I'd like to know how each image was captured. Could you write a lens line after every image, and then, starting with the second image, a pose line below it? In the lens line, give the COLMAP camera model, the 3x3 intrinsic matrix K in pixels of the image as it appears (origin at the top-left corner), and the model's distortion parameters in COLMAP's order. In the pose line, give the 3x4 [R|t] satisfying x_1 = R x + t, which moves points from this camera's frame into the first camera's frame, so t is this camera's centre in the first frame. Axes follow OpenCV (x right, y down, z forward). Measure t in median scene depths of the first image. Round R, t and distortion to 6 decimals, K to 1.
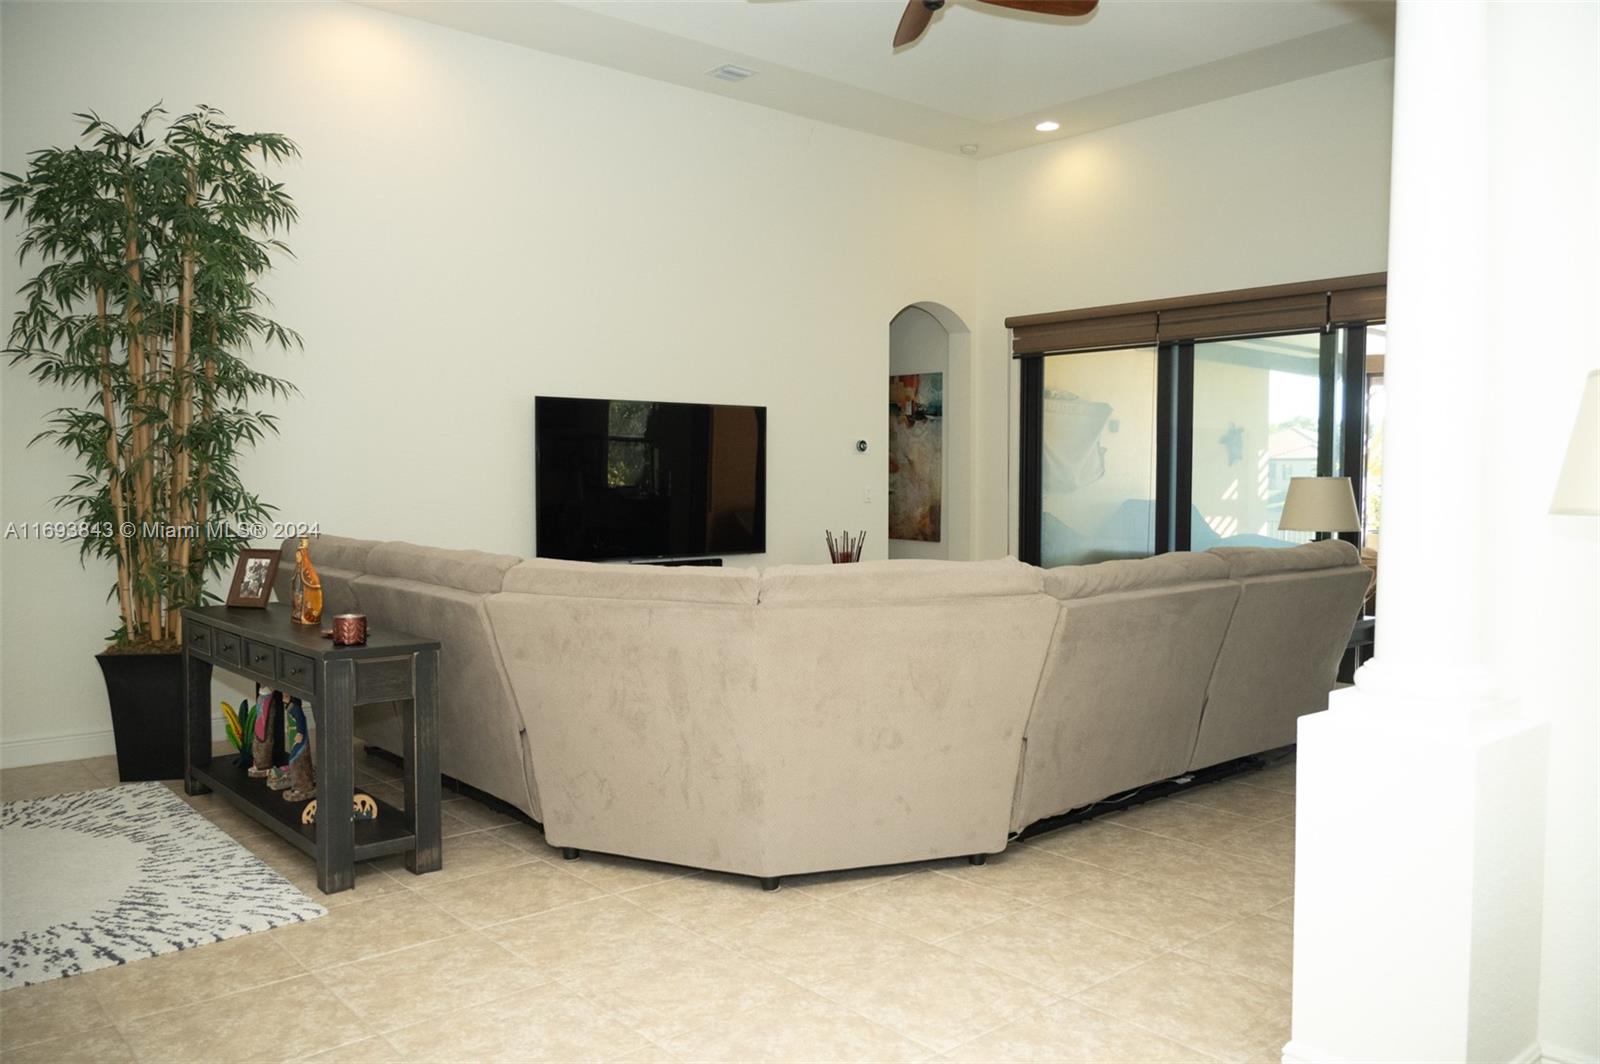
lens RADIAL K [[1222.8, 0, 801.1], [0, 1222.8, 525.7], [0, 0, 1]] dist [0.025197, -0.033743]
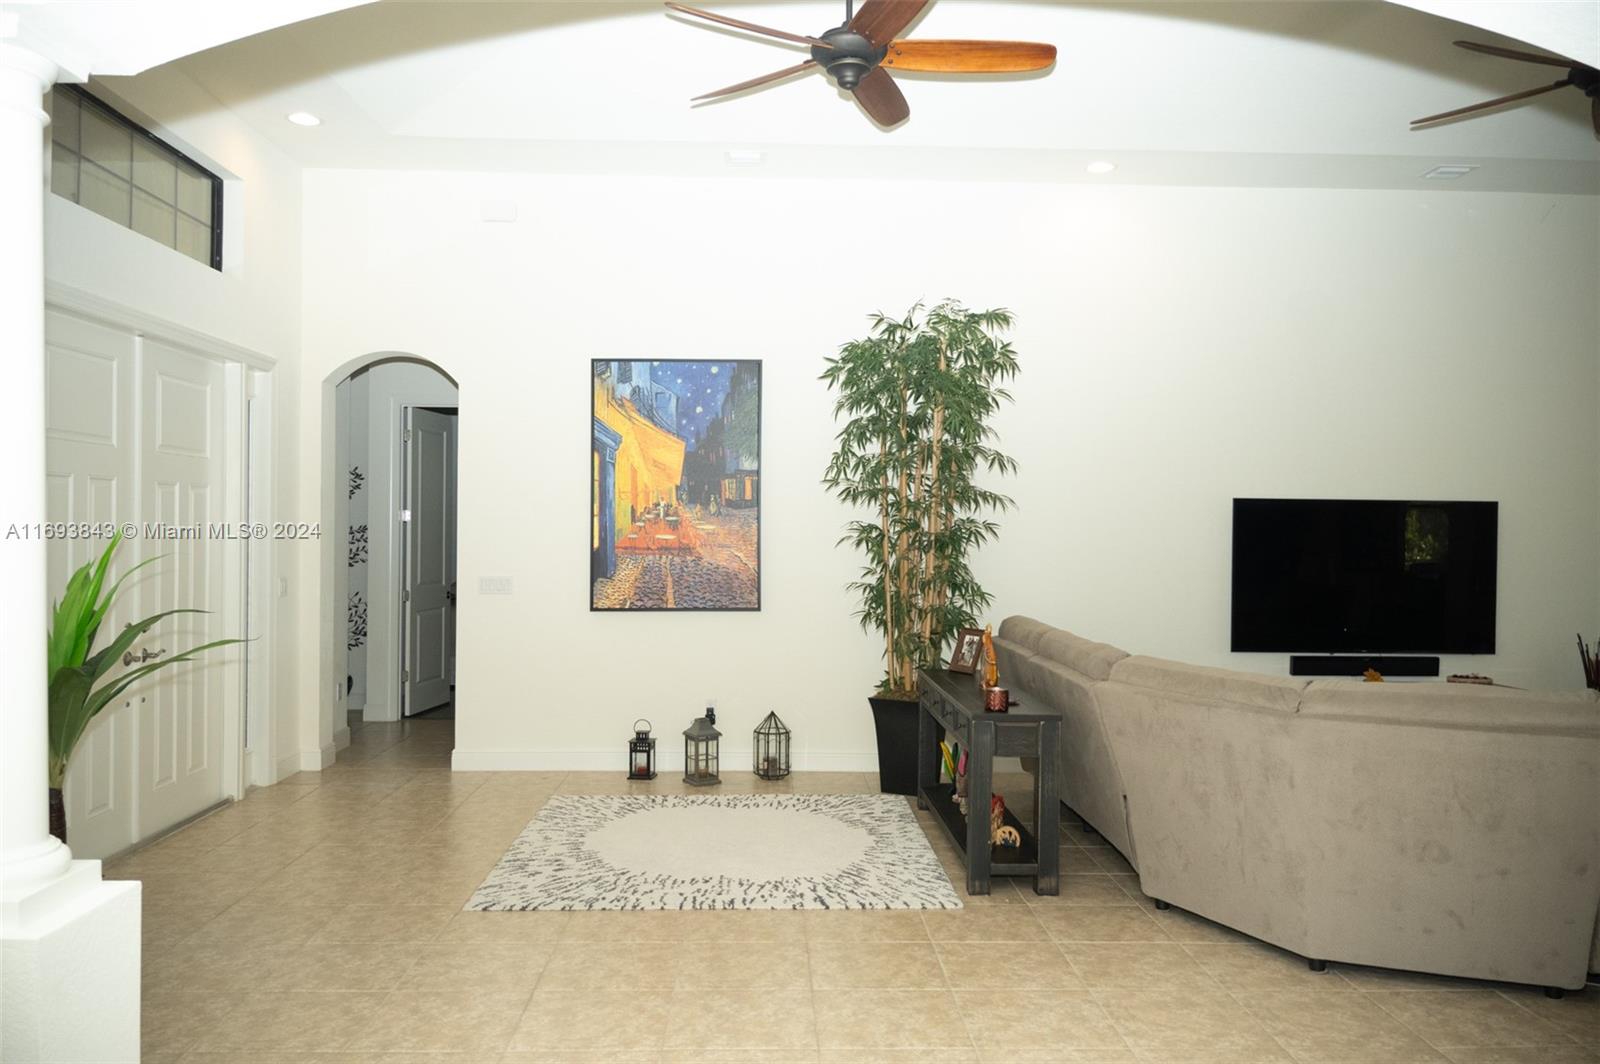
lens RADIAL K [[1222.8, 0, 808.2], [0, 1222.8, 532.5], [0, 0, 1]] dist [0.025197, -0.033743]
pose [[0.784488, 0.012211, -0.620024, 0.274323], [-0.038882, 0.998808, -0.029525, -0.045473], [0.618924, 0.047270, 0.784027, -0.164732]]
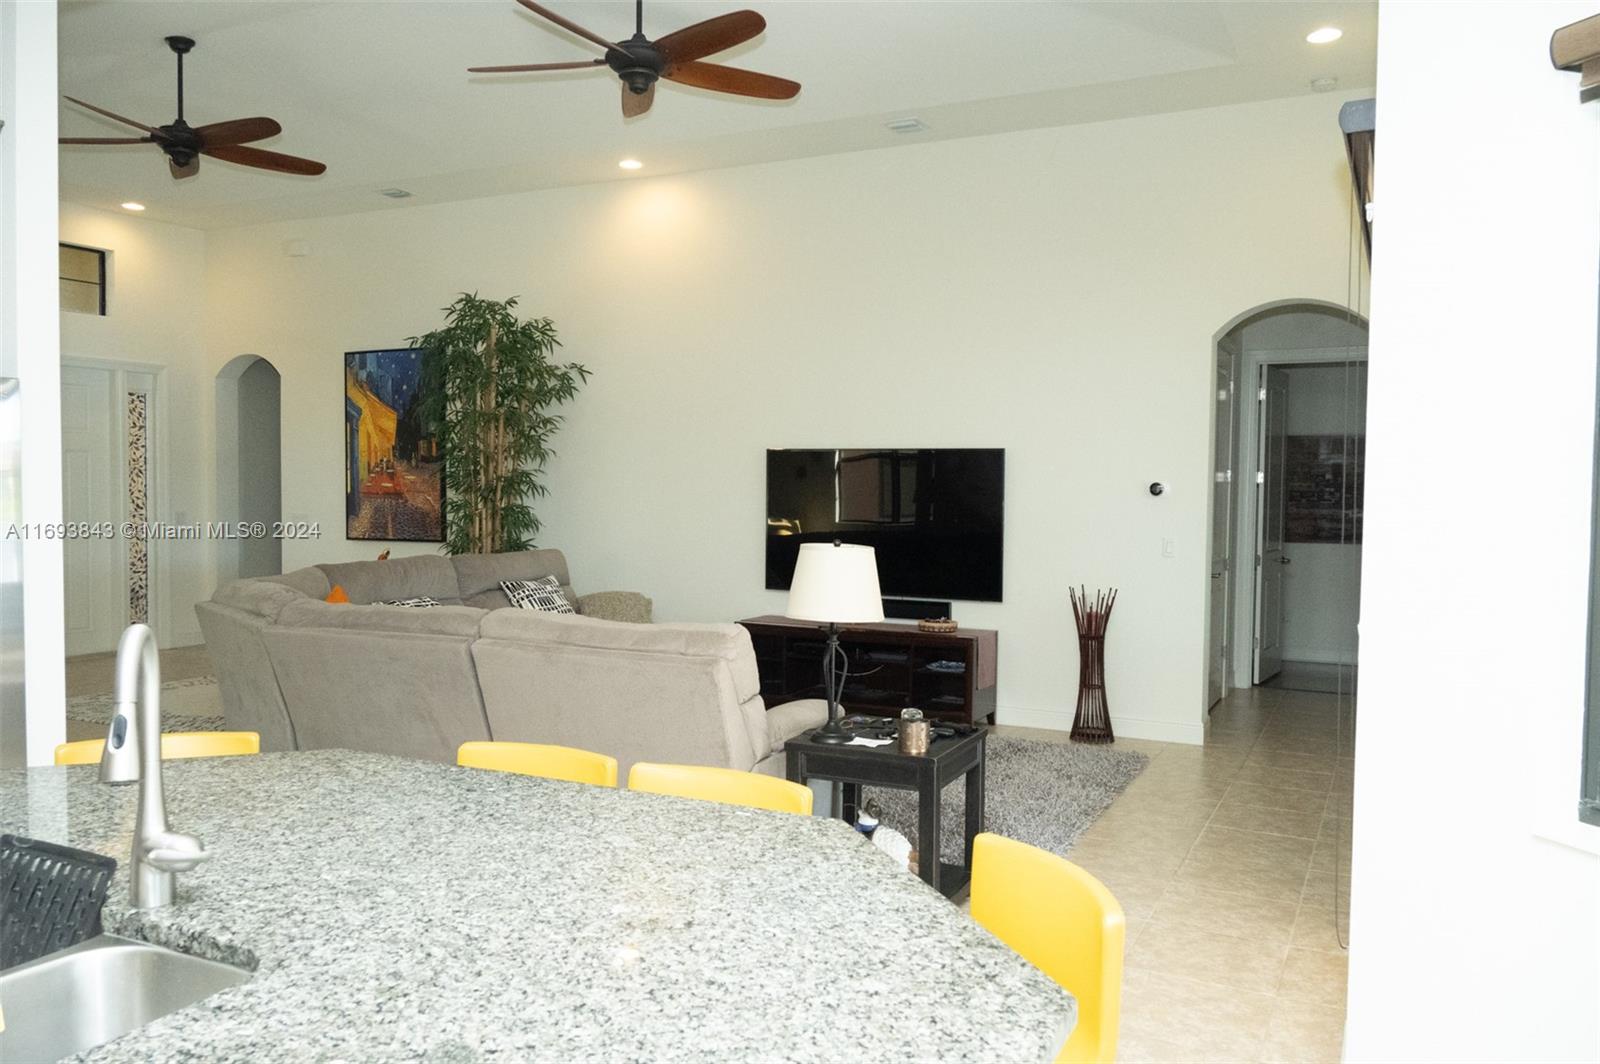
lens RADIAL K [[1222.8, 0, 804.2], [0, 1222.8, 534.1], [0, 0, 1]] dist [0.025197, -0.033743]
pose [[0.387474, 0.042351, -0.920907, 1.497621], [-0.051723, 0.998369, 0.024151, -0.087547], [0.920428, 0.038274, 0.389033, 0.931359]]
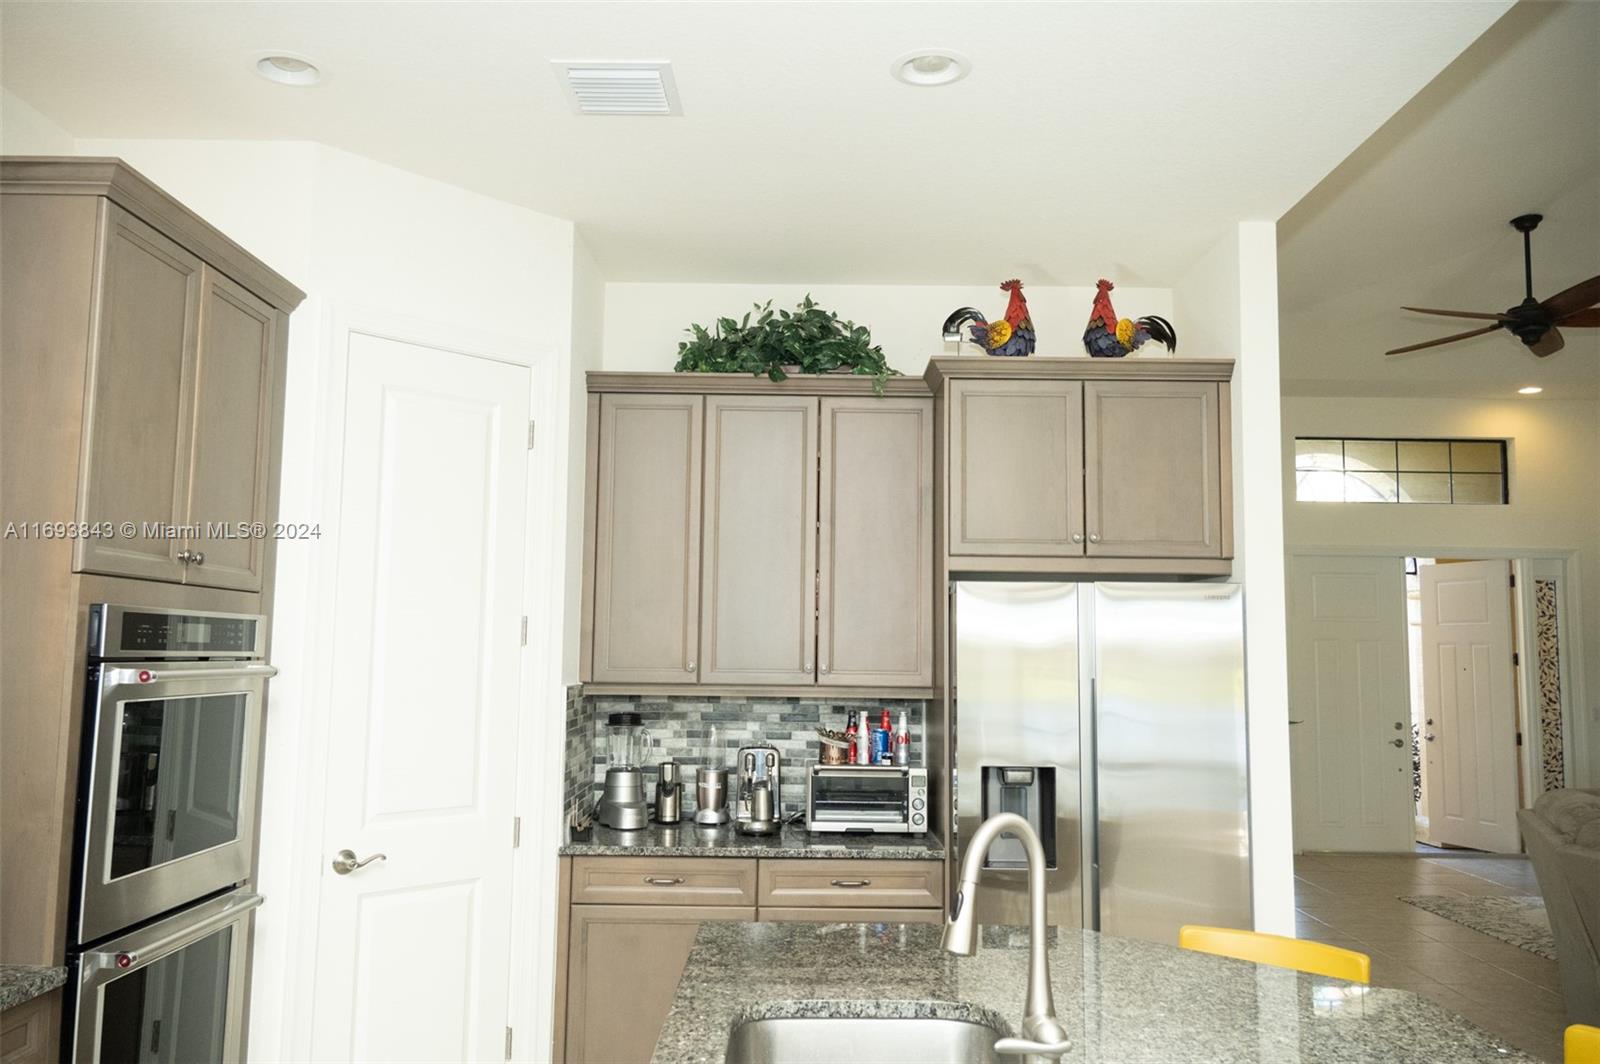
lens RADIAL K [[1222.8, 0, 753.1], [0, 1222.8, 533.3], [0, 0, 1]] dist [0.025197, -0.033743]
pose [[-0.674287, -0.080781, -0.734038, 1.447216], [-0.048568, 0.996698, -0.065072, -0.105091], [0.736871, -0.008227, -0.675984, 1.120475]]
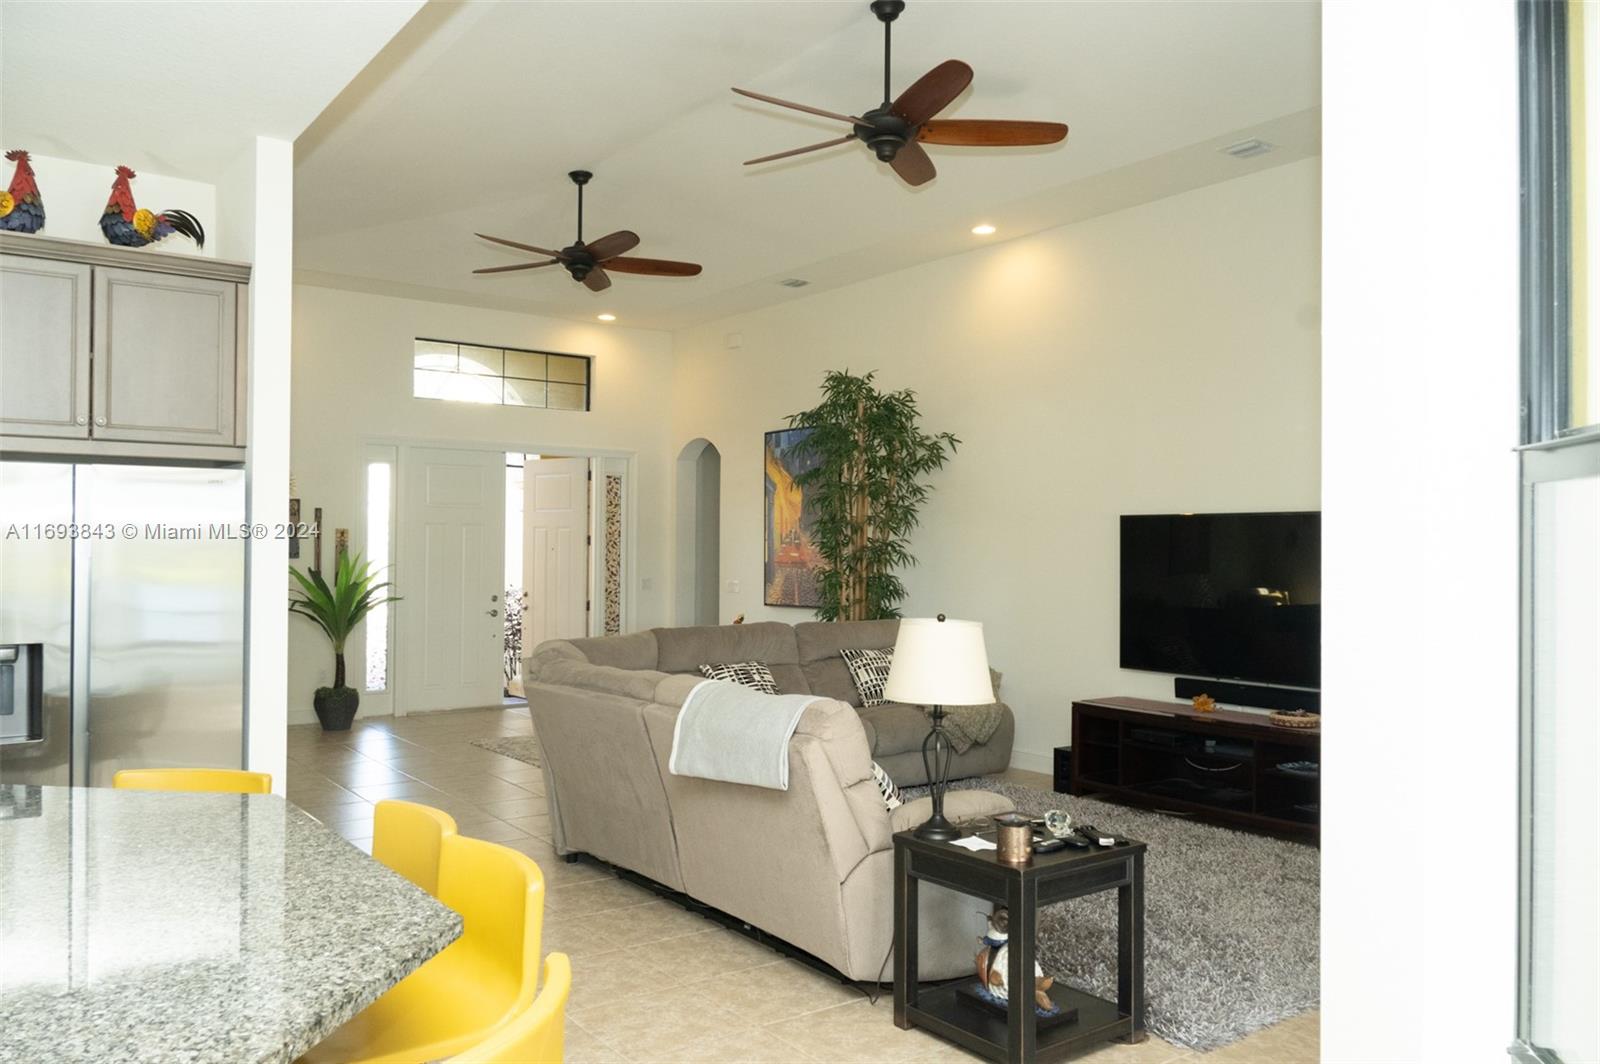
lens RADIAL K [[1222.8, 0, 795.4], [0, 1222.8, 534.3], [0, 0, 1]] dist [0.025197, -0.033743]
pose [[-0.080703, -0.010890, -0.996679, 1.502817], [-0.051813, 0.998634, -0.006715, -0.108416], [0.995391, 0.051099, -0.081157, 1.310698]]
